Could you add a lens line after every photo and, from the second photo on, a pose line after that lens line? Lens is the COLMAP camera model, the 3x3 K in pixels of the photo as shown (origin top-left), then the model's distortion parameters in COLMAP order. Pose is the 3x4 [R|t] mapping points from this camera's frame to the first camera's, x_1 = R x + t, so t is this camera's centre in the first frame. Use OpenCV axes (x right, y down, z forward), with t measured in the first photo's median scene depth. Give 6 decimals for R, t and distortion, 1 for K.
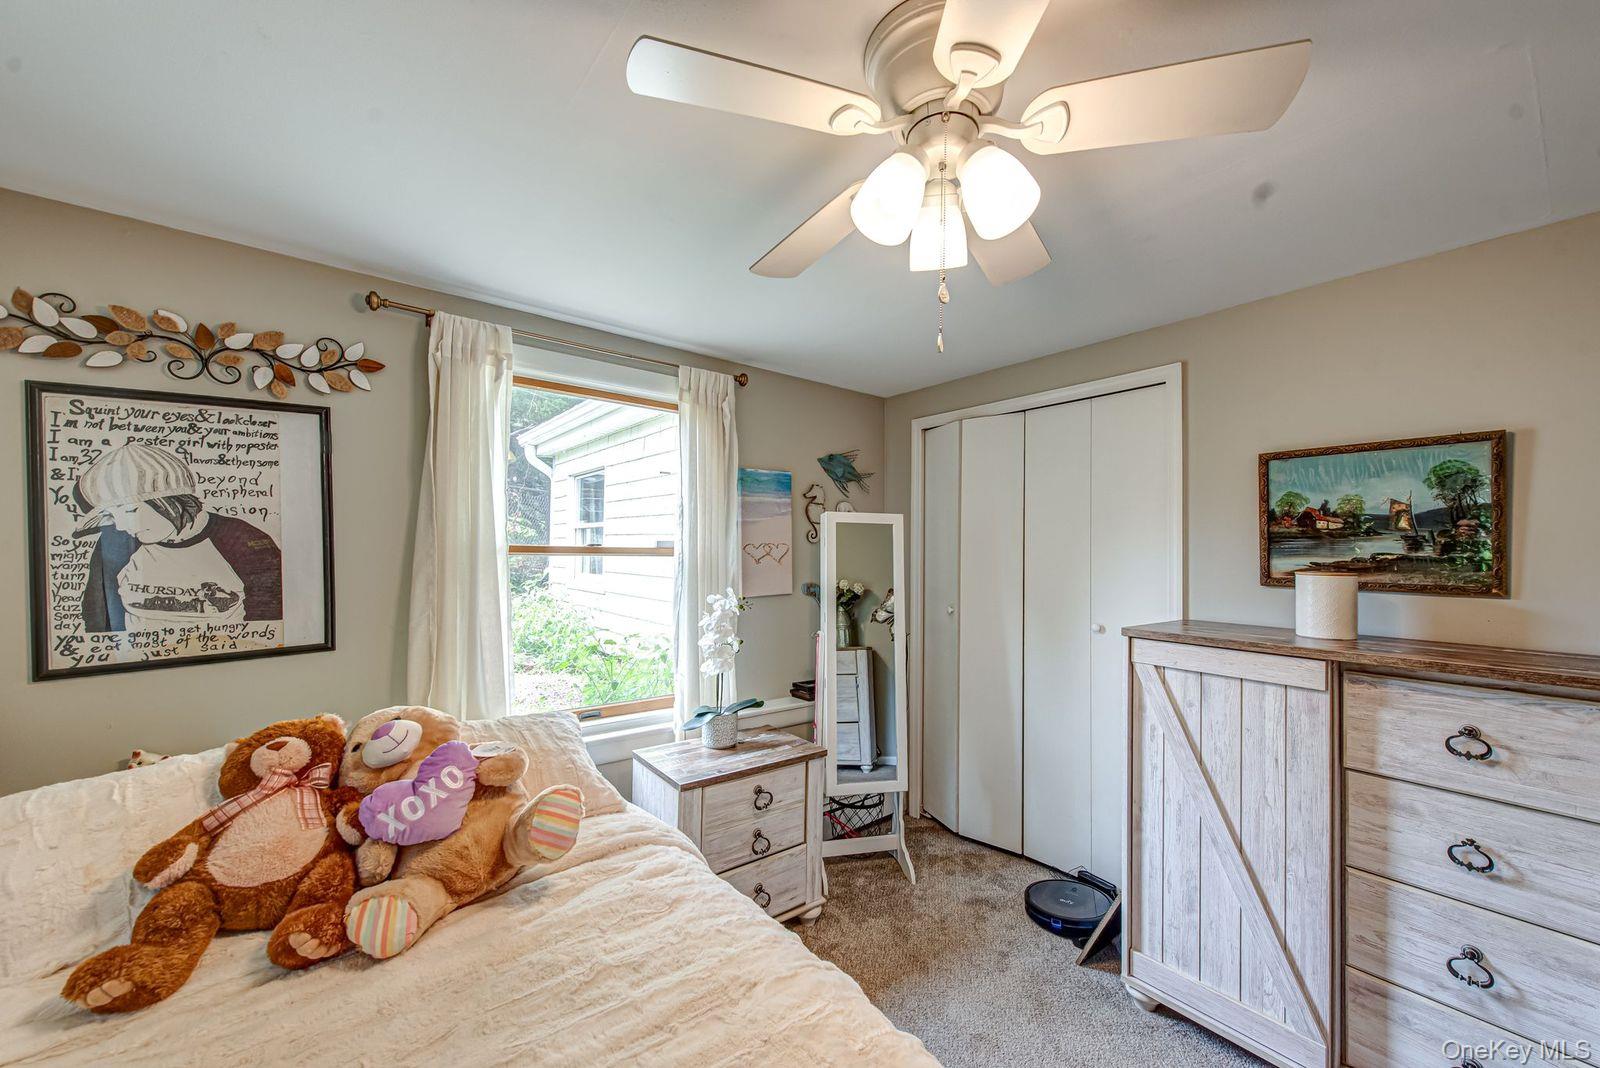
lens RADIAL K [[617.7, 0, 811.9], [0, 617.7, 540.3], [0, 0, 1]] dist [0.000293, -0.000112]
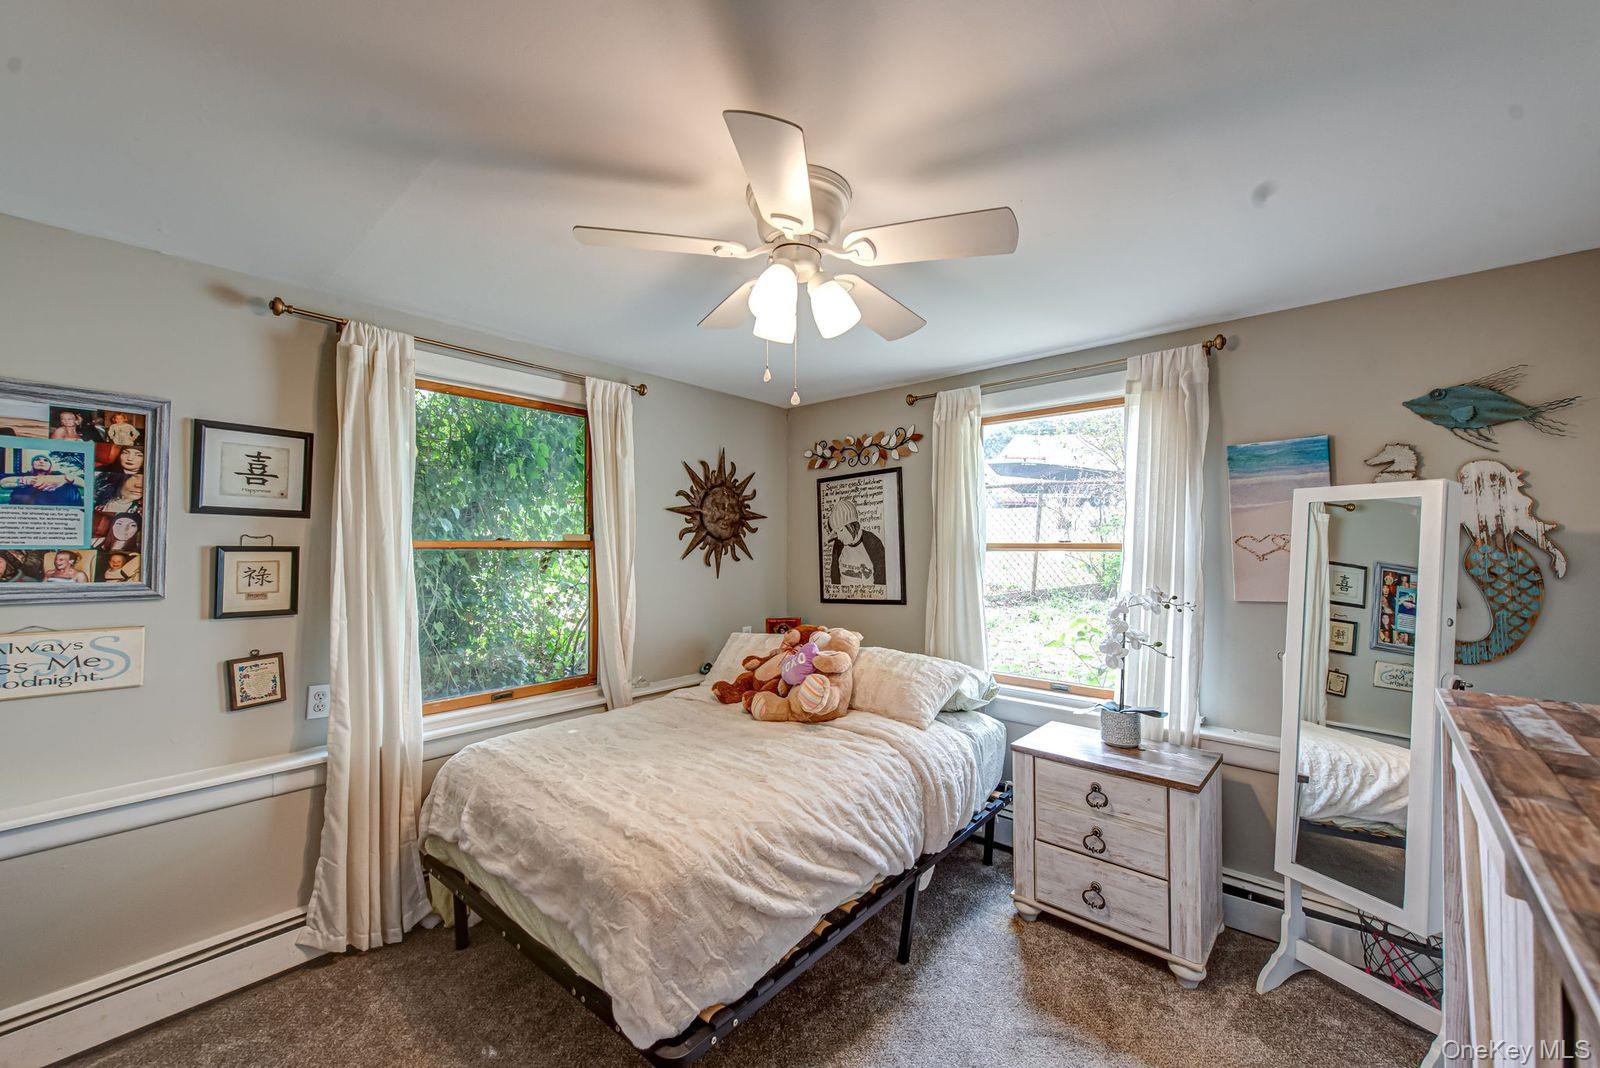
lens RADIAL K [[617.7, 0, 811.9], [0, 617.7, 540.3], [0, 0, 1]] dist [0.000293, -0.000112]
pose [[0.175149, -0.023722, -0.984256, 0.979113], [0.019000, 0.999605, -0.020711, 0.029084], [0.984359, -0.015074, 0.175531, 0.472512]]
